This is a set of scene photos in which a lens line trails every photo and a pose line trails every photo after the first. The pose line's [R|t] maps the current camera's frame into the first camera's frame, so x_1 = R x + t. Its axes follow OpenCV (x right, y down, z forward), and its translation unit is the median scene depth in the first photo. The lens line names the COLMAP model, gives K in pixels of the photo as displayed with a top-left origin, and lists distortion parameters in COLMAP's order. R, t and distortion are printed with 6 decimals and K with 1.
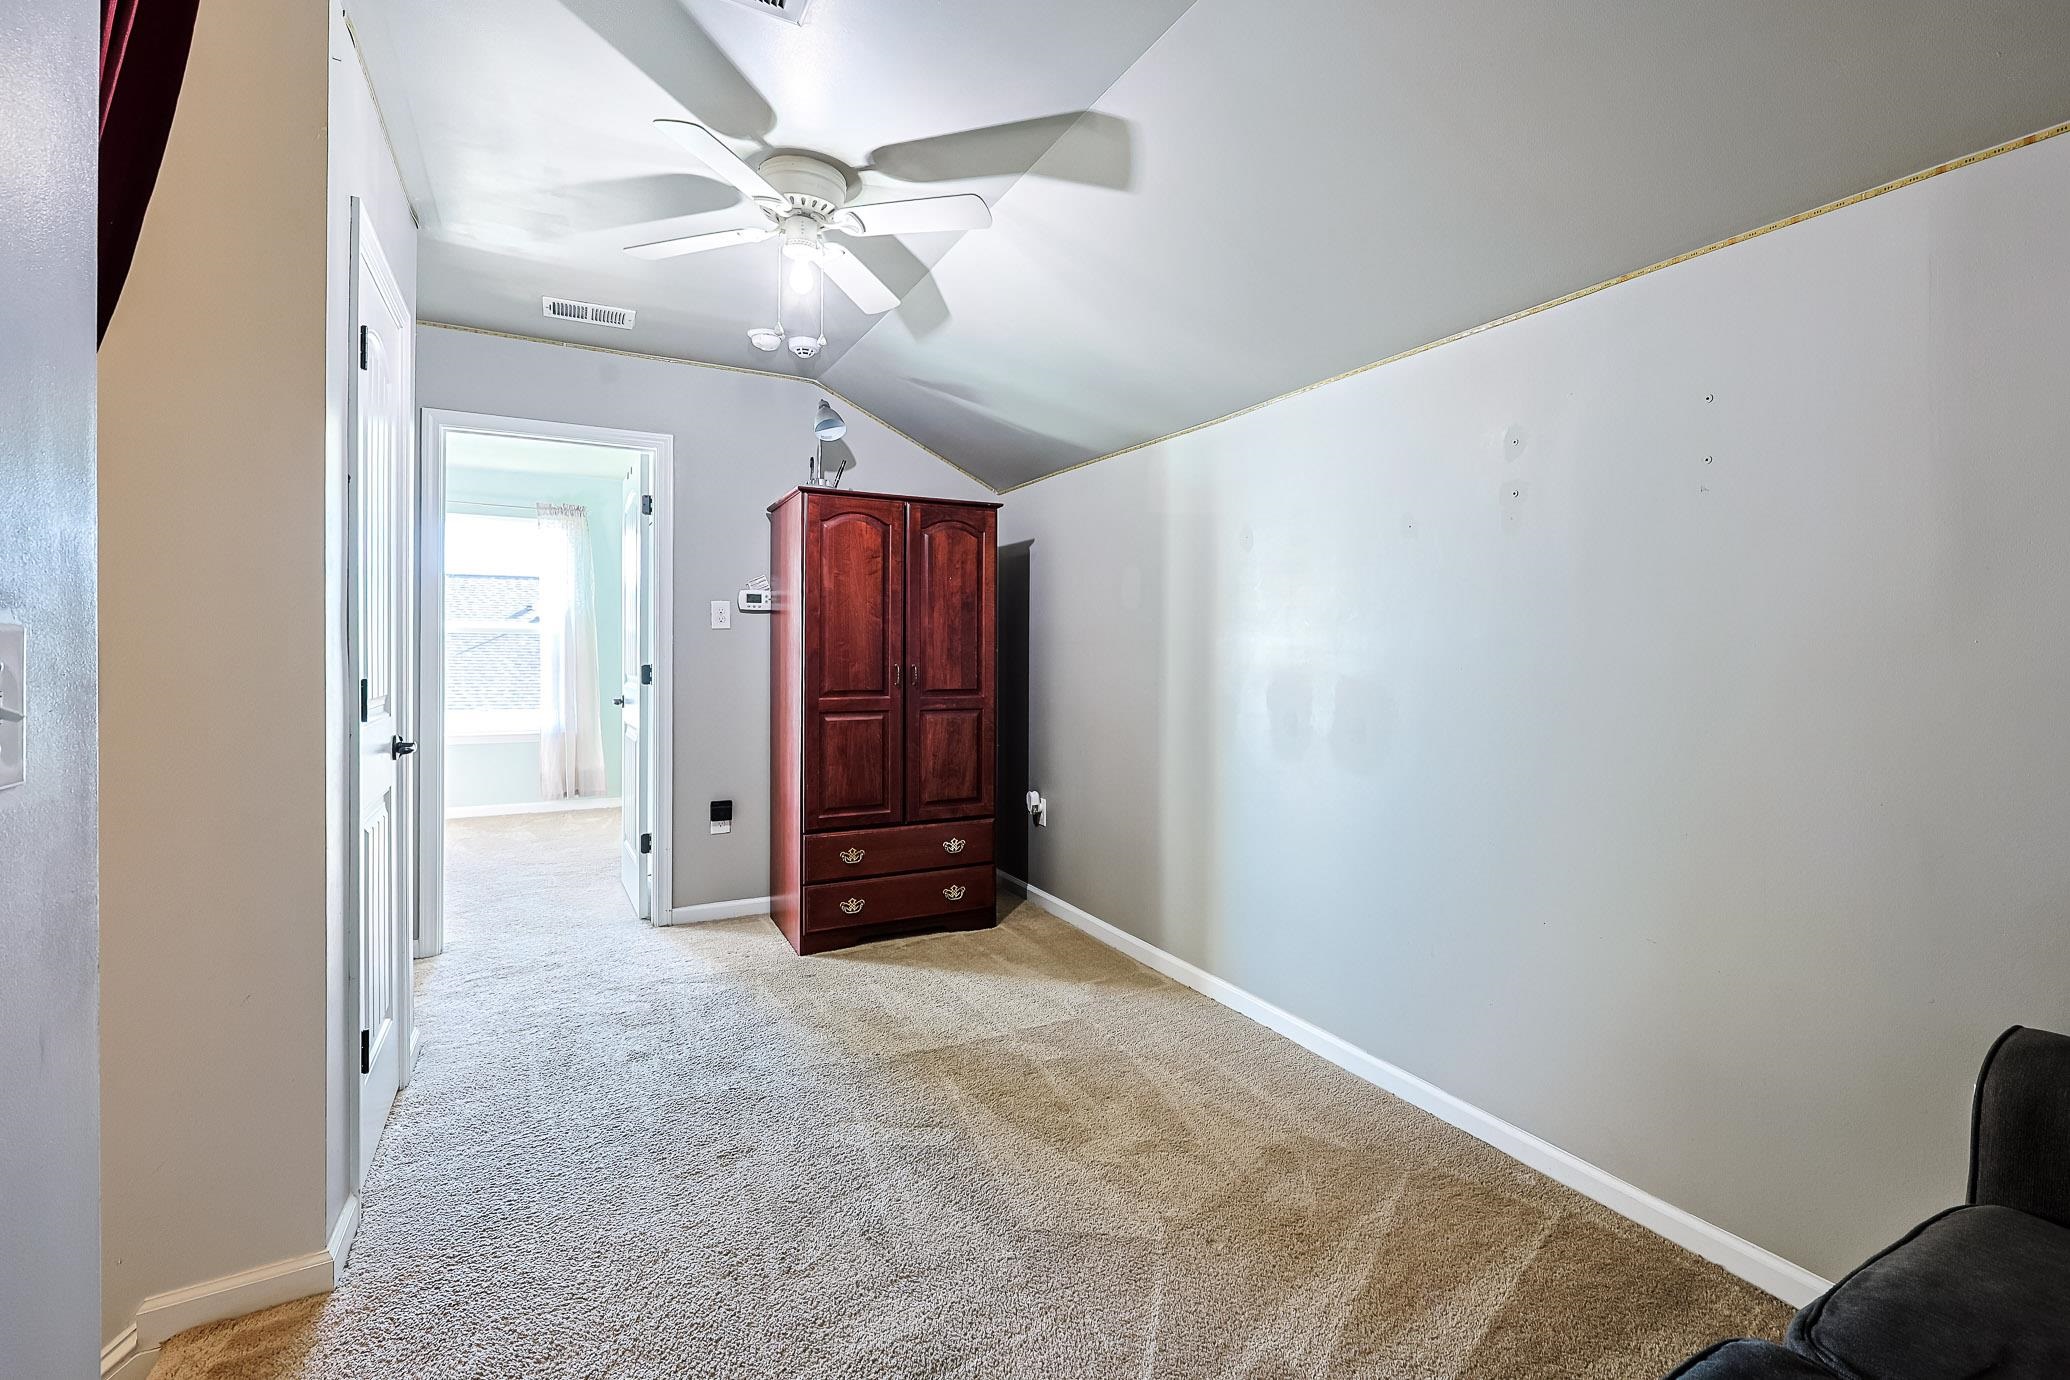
lens RADIAL K [[892.5, 0, 1042.9], [0, 892.5, 677.3], [0, 0, 1]] dist [-0.000734, -0.000197]
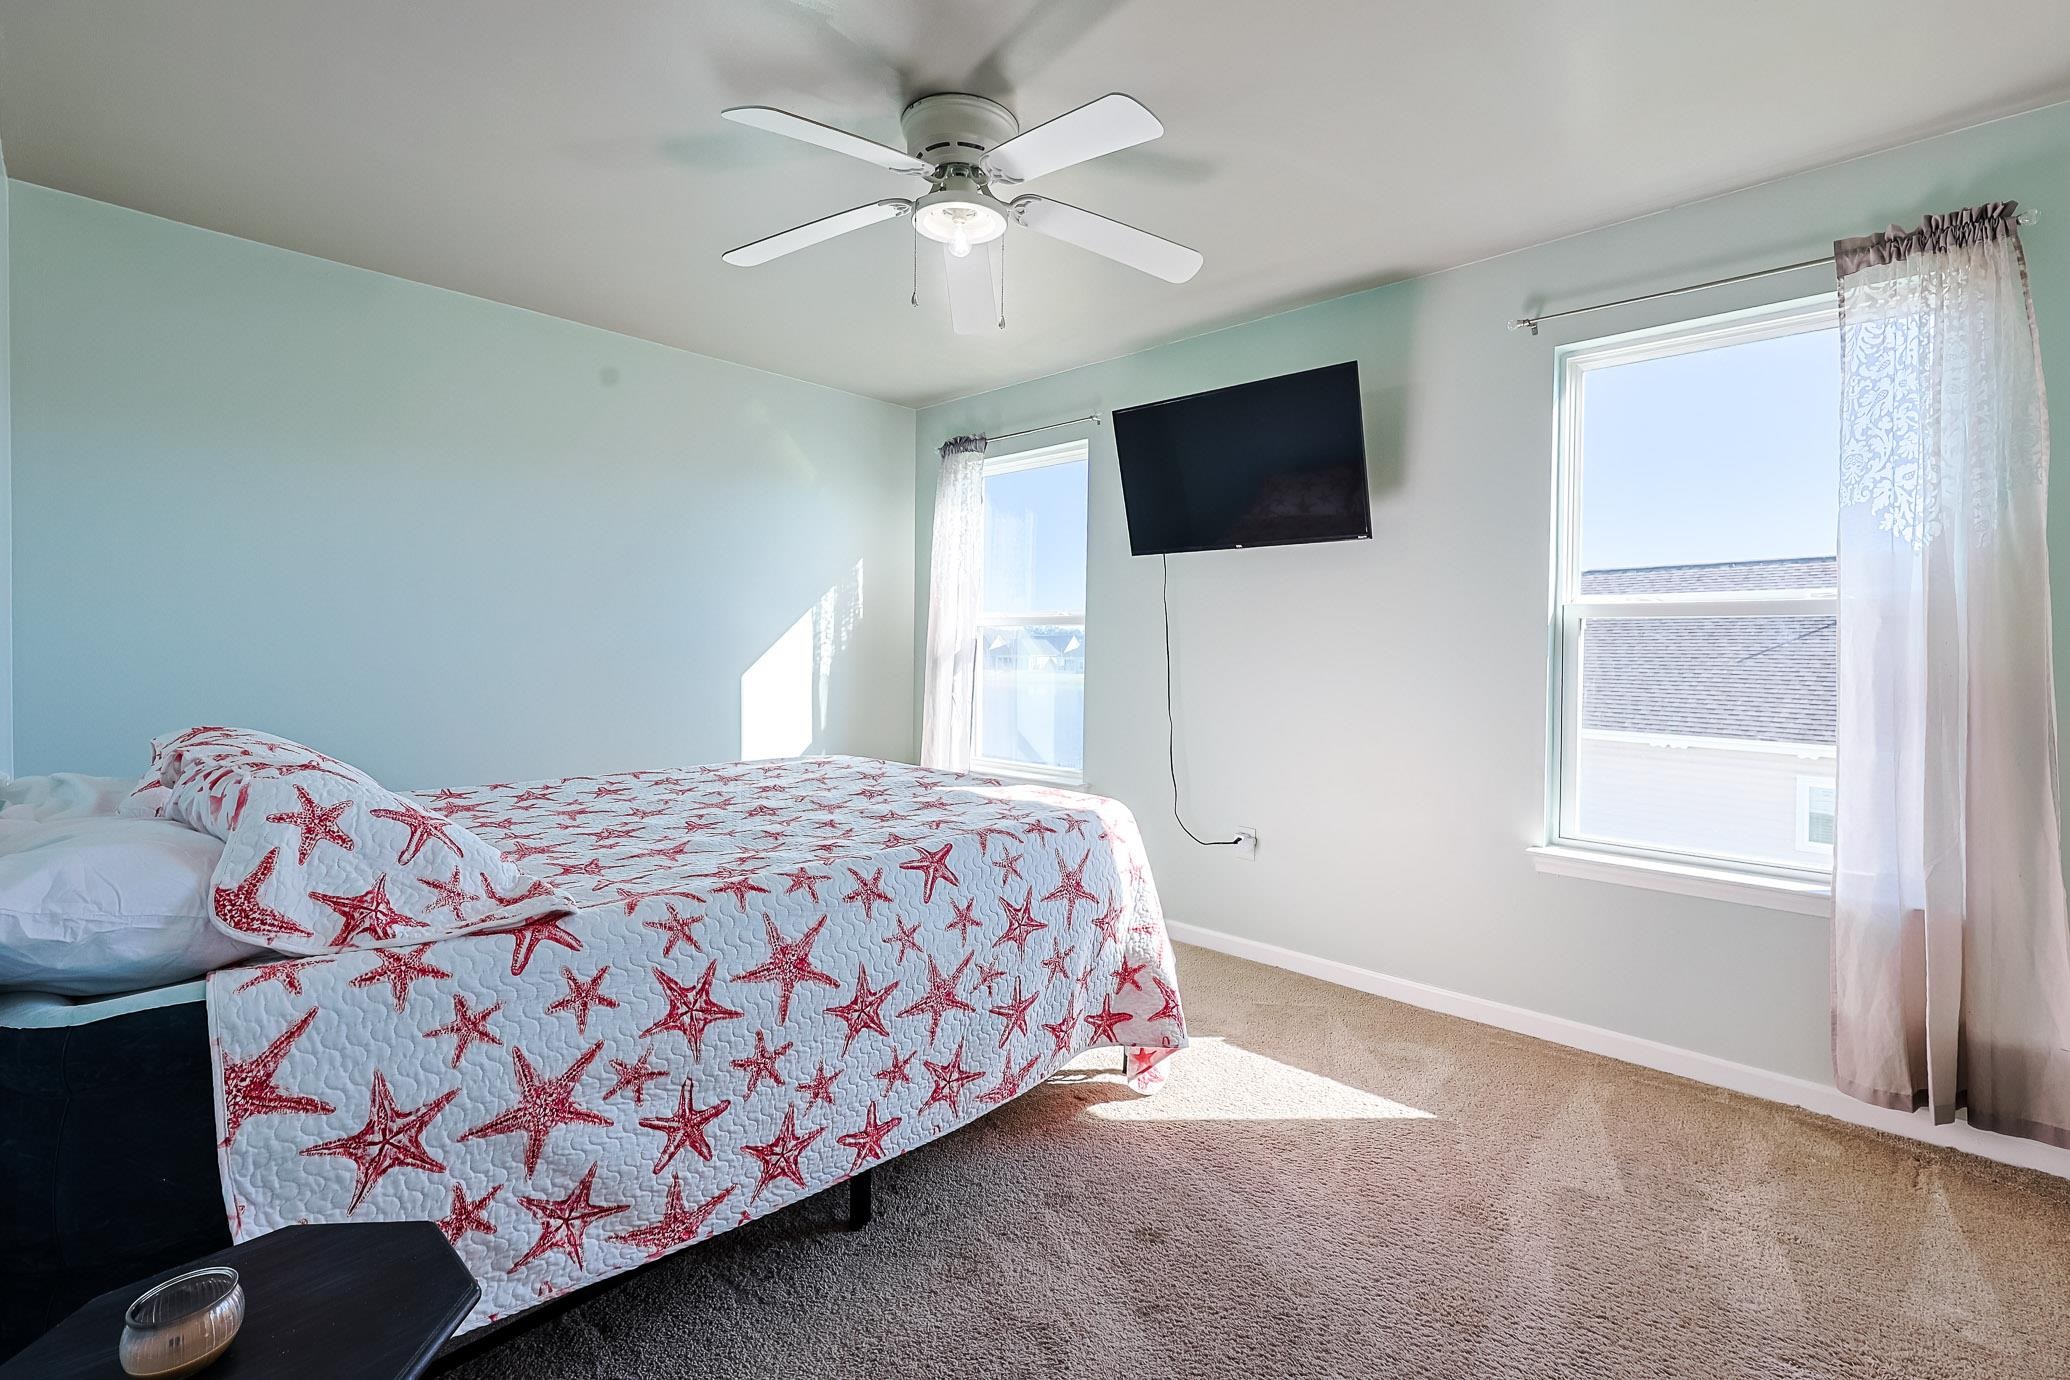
lens RADIAL K [[892.5, 0, 1042.9], [0, 892.5, 677.3], [0, 0, 1]] dist [-0.000734, -0.000197]
pose [[0.309349, 0.007381, -0.950920, -0.320206], [-0.015595, 0.999875, 0.002688, -0.019618], [0.950821, 0.013998, 0.309425, 0.582093]]
